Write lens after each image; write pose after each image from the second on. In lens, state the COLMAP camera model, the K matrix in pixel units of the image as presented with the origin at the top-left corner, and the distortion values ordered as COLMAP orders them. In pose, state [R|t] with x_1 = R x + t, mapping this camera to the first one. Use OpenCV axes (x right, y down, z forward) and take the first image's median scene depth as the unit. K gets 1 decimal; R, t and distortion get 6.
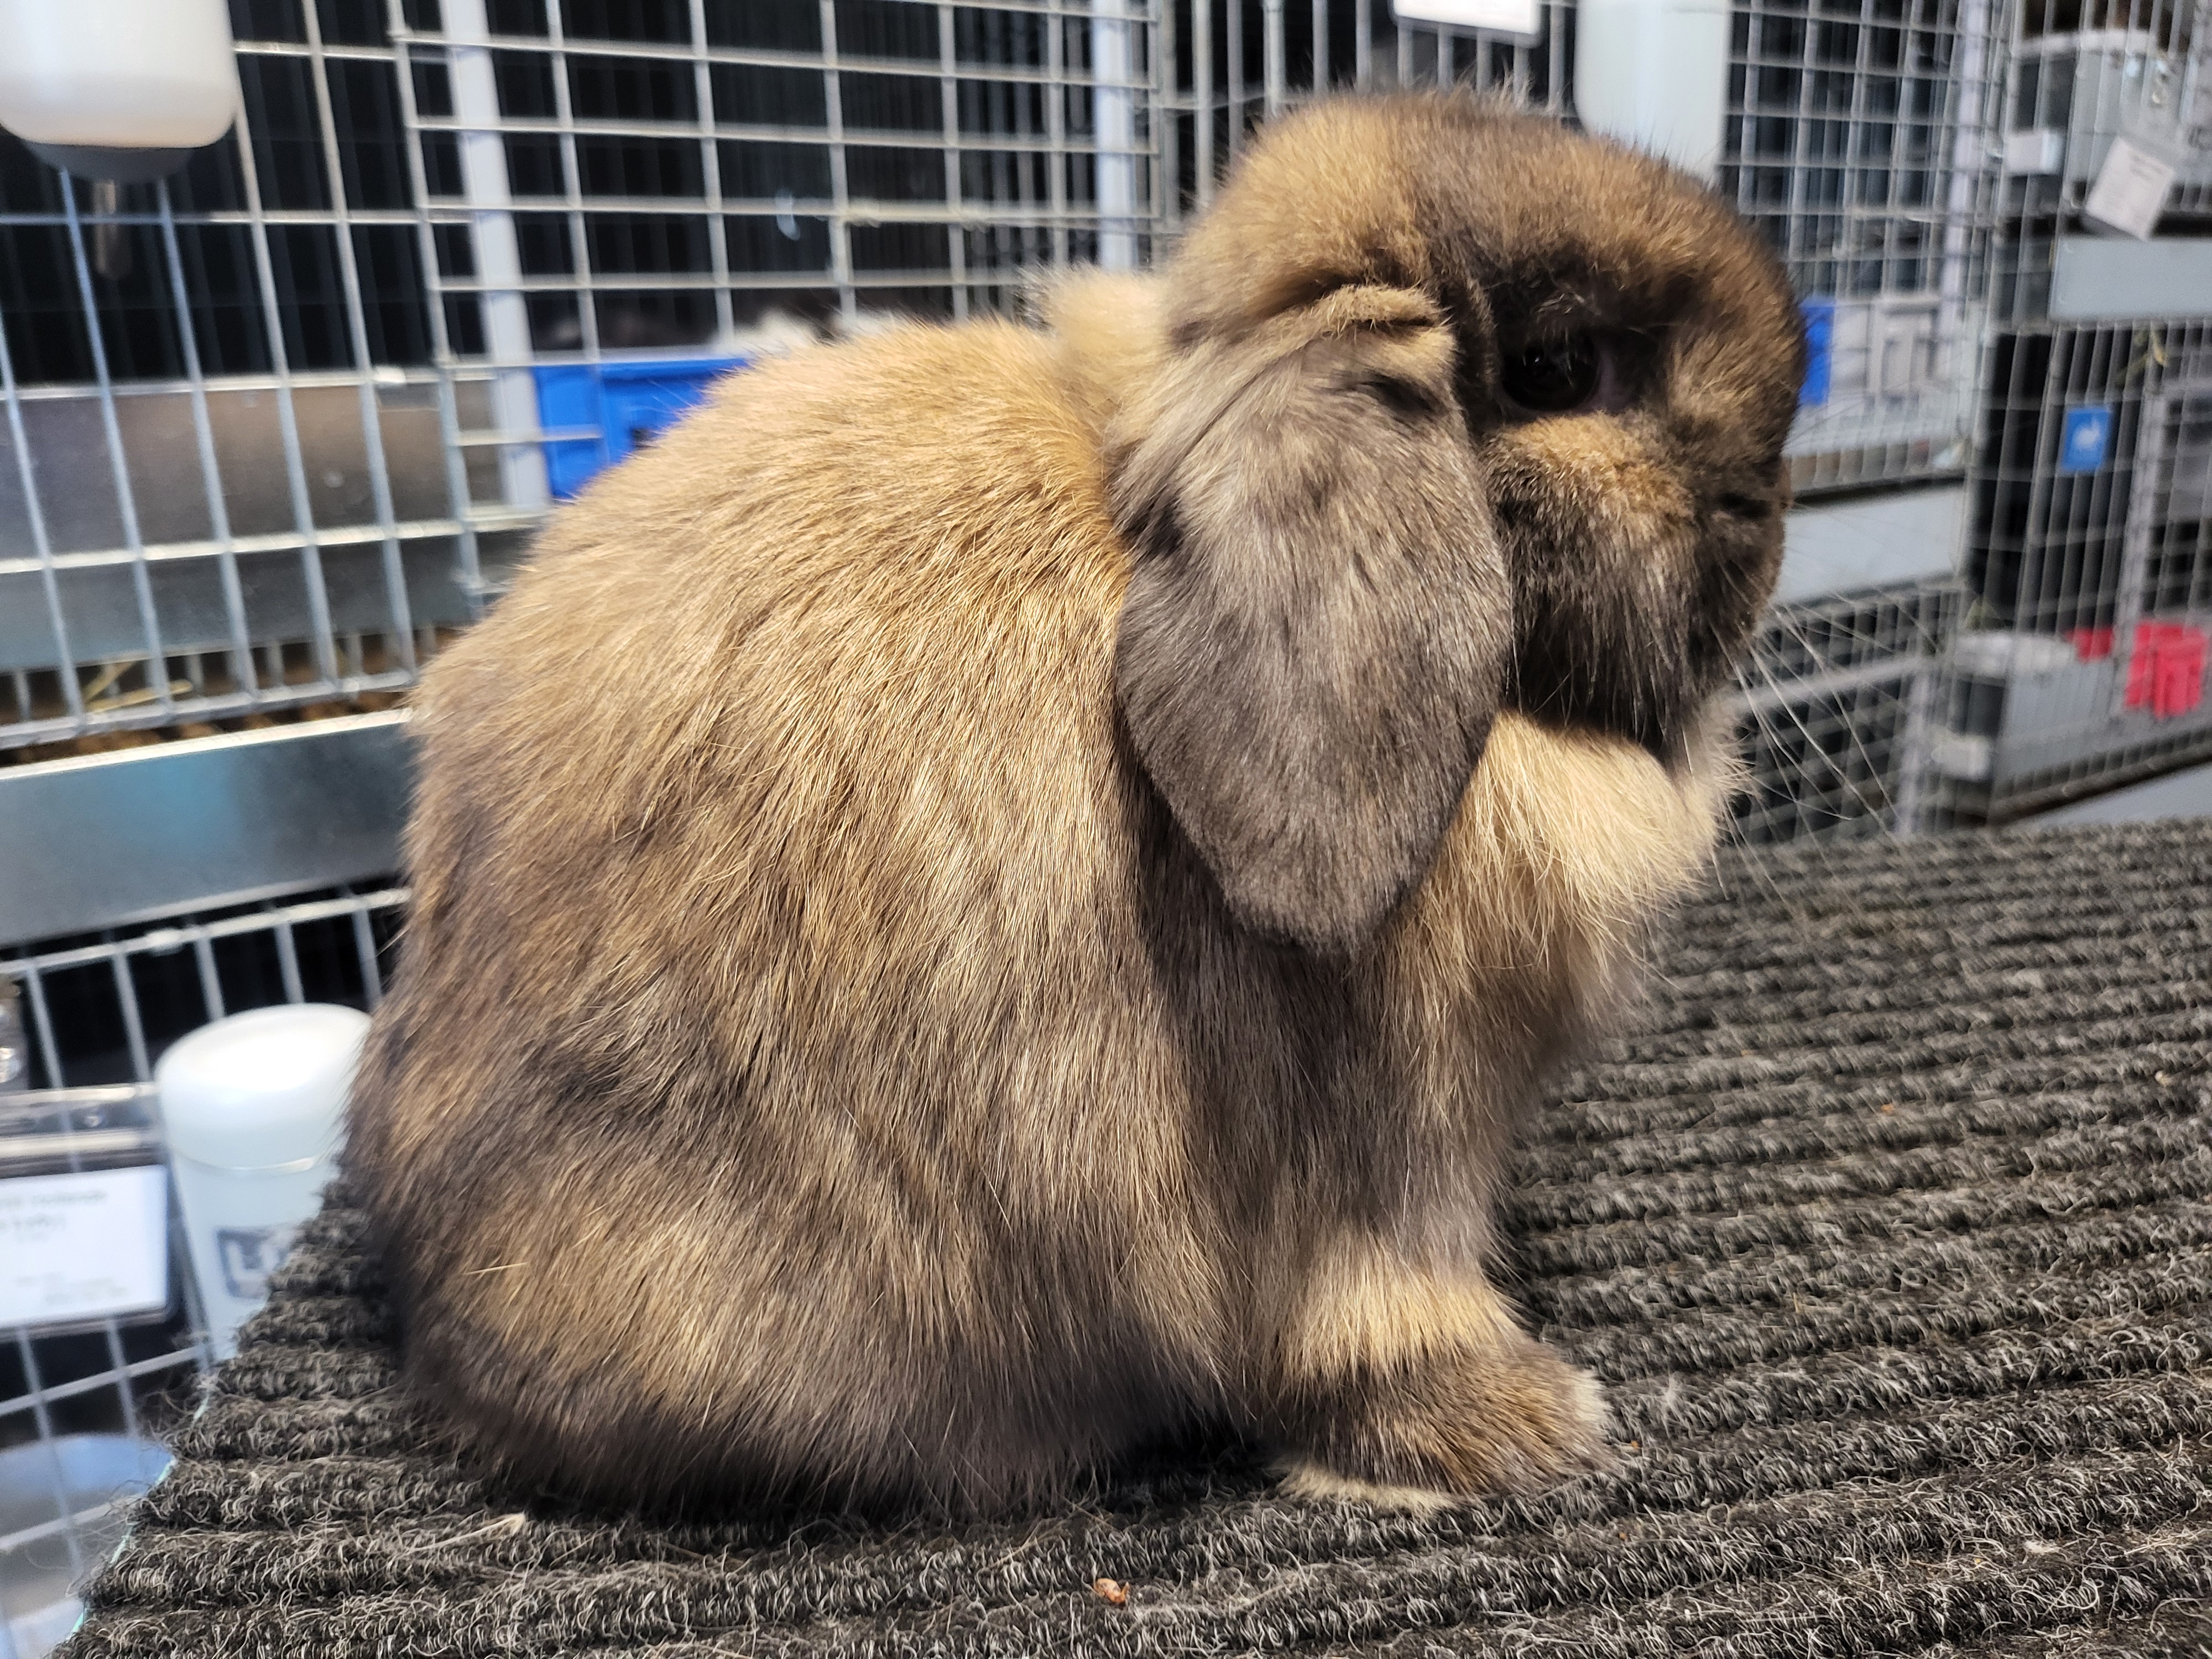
lens RADIAL K [[1534.9, 0, 1069.2], [0, 1534.9, 820.6], [0, 0, 1]] dist [0.003142, -0.030217]
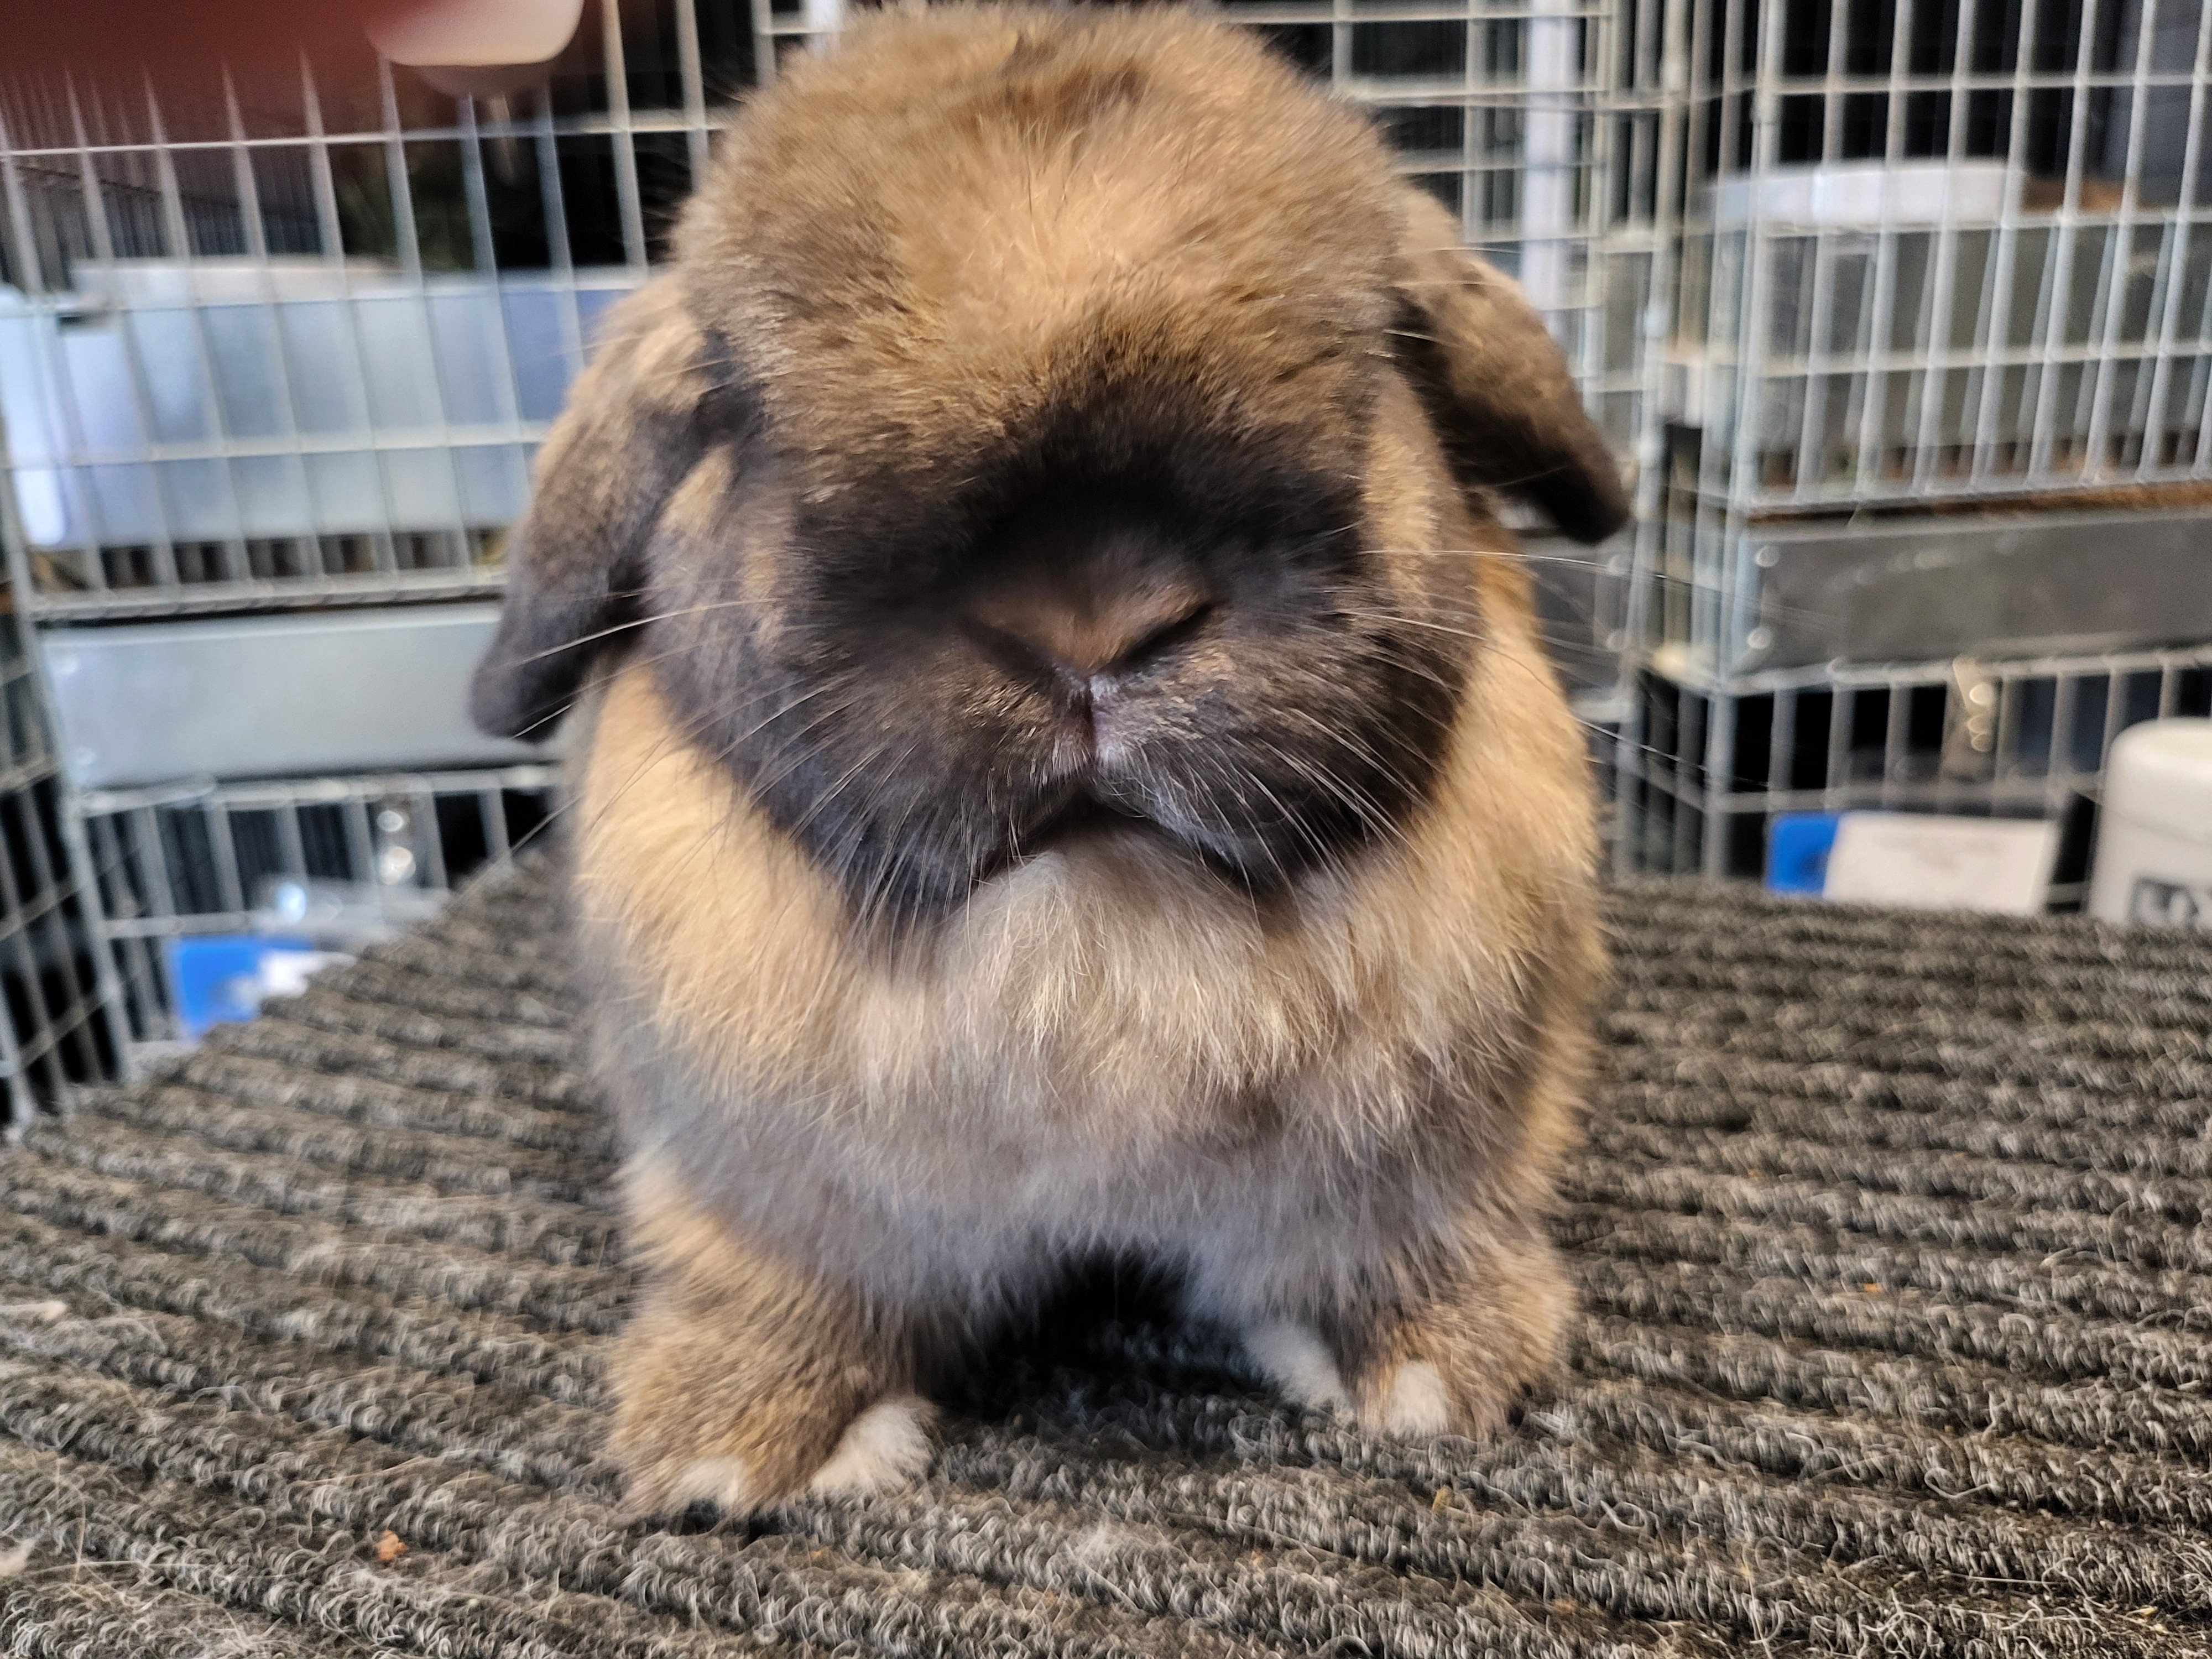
lens RADIAL K [[1564.5, 0, 1062.4], [0, 1564.5, 803.8], [0, 0, 1]] dist [-0.035417, -0.002840]
pose [[0.907609, 0.136706, -0.396934, 0.360034], [-0.118192, 0.990459, 0.070867, -0.039232], [0.402835, -0.017406, 0.915107, 0.140938]]
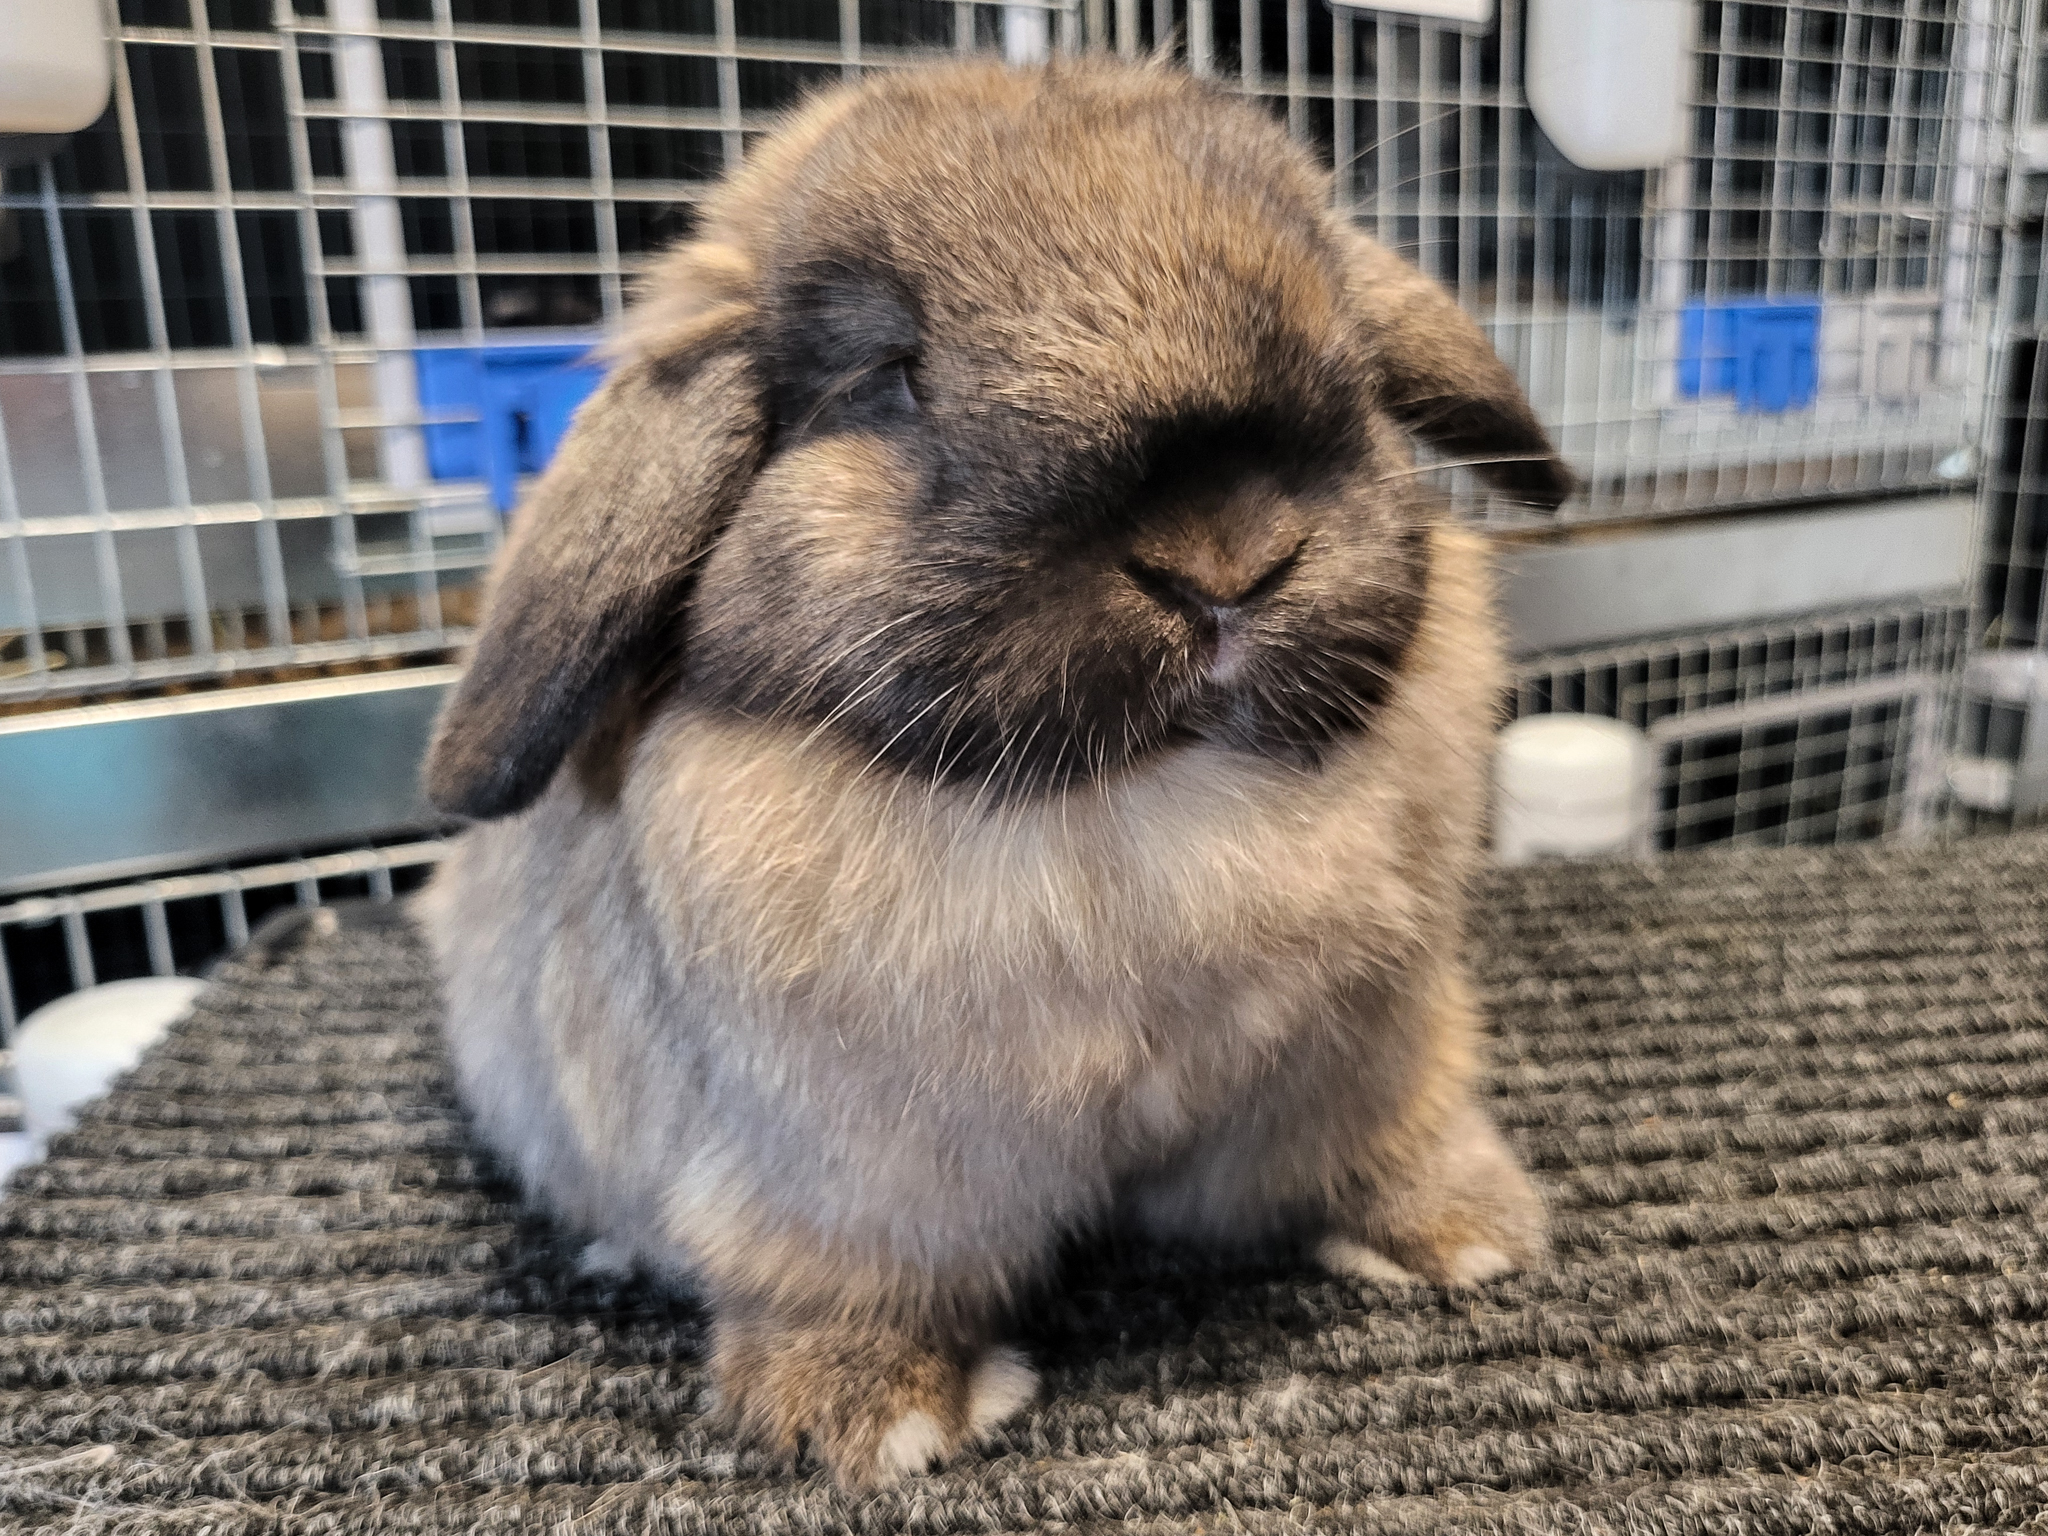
lens RADIAL K [[1597.7, 0, 991.4], [0, 1597.7, 806.1], [0, 0, 1]] dist [-0.040715, 0.008239]
pose [[0.998122, 0.024482, -0.056161, 0.141652], [-0.025394, 0.999556, -0.015570, 0.013834], [0.055755, 0.016967, 0.998300, -0.009078]]
